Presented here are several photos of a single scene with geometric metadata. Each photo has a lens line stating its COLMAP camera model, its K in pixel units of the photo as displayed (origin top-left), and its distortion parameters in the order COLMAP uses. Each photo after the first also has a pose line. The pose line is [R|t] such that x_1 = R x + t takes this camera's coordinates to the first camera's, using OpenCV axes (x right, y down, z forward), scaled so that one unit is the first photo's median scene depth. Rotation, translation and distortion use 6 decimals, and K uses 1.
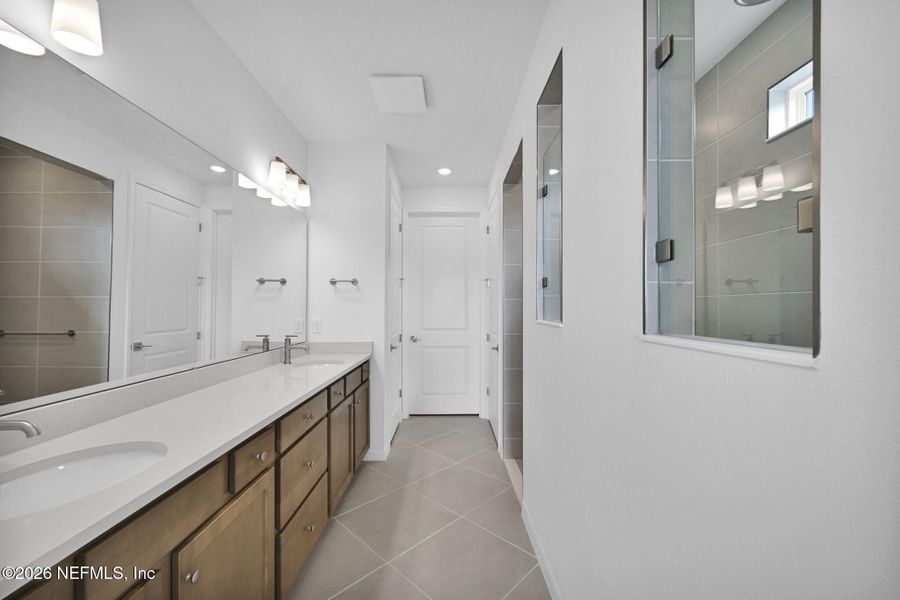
lens RADIAL K [[357.4, 0, 456.4], [0, 357.4, 304.0], [0, 0, 1]] dist [-0.004016, 0.000127]
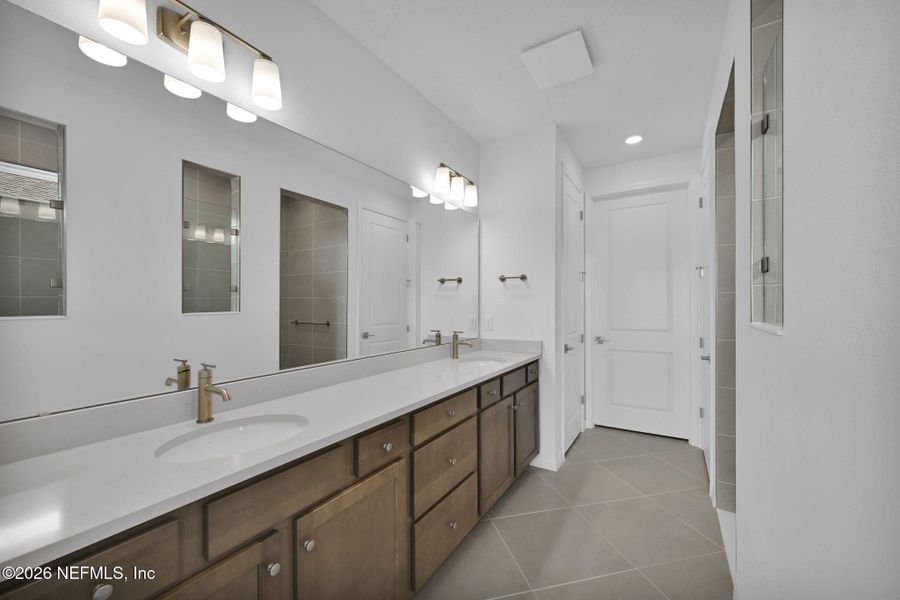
lens RADIAL K [[357.4, 0, 451.9], [0, 357.4, 304.4], [0, 0, 1]] dist [-0.004016, 0.000127]
pose [[0.840655, -0.003479, -0.541559, 0.077050], [0.008898, 0.999933, 0.007388, 0.000623], [0.541497, -0.011030, 0.840630, 0.093375]]
